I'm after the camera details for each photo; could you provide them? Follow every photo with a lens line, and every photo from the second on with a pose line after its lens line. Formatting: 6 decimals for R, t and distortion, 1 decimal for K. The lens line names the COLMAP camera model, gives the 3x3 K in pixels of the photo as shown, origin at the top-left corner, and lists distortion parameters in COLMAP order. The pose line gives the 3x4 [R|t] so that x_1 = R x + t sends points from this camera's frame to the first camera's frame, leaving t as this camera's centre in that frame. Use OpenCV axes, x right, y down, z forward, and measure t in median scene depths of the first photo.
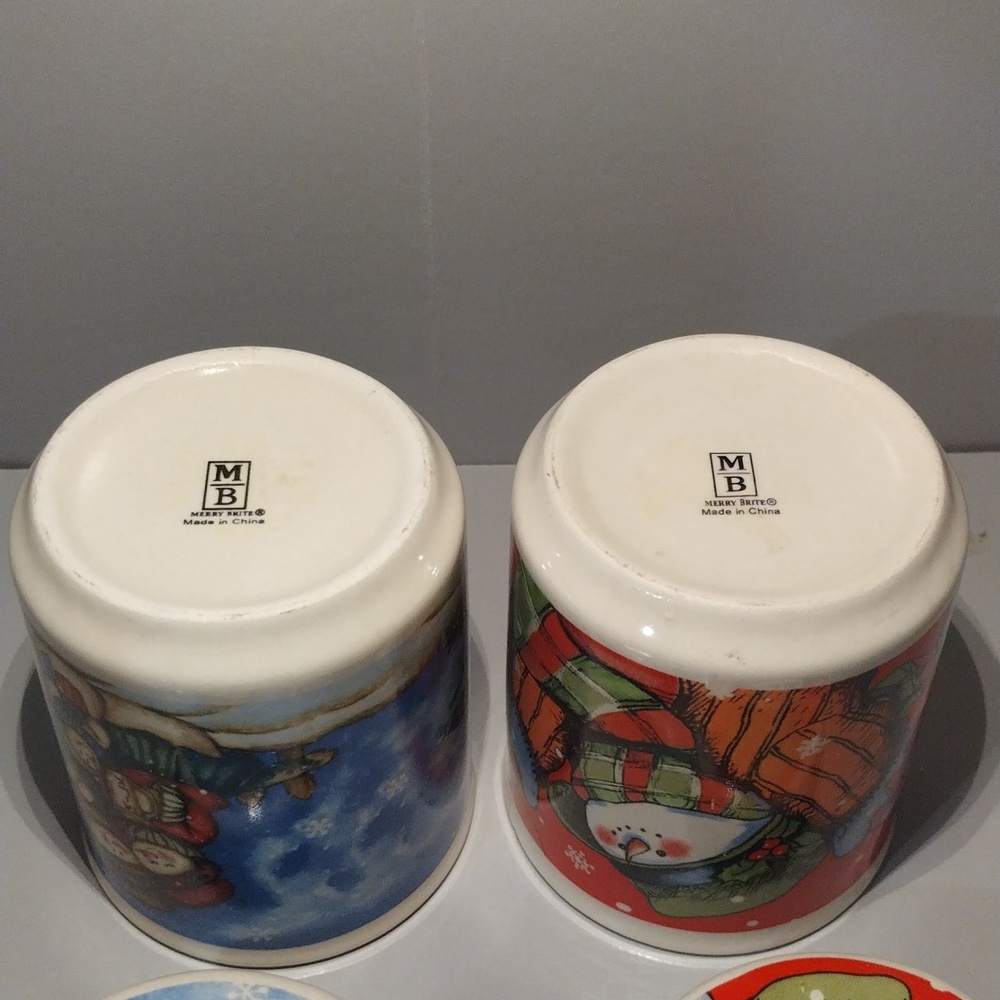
lens RADIAL K [[1613.2, 0, 500.0], [0, 1613.2, 500.0], [0, 0, 1]] dist [0.042209, -0.109824]
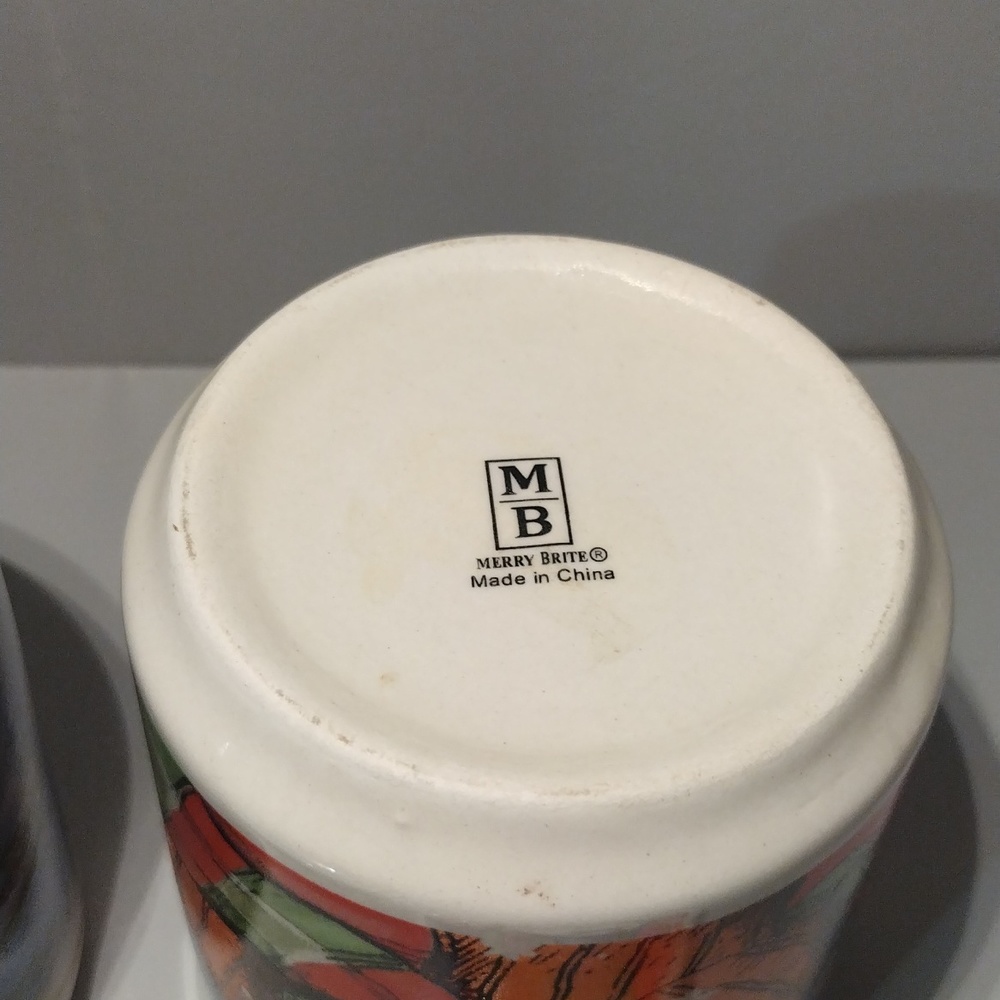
lens RADIAL K [[1613.2, 0, 500.0], [0, 1613.2, 500.0], [0, 0, 1]] dist [0.042209, -0.109824]
pose [[0.995045, -0.049420, 0.086275, 0.090056], [0.041105, 0.994569, 0.095622, -0.070668], [-0.090532, -0.091602, 0.991672, 0.471361]]
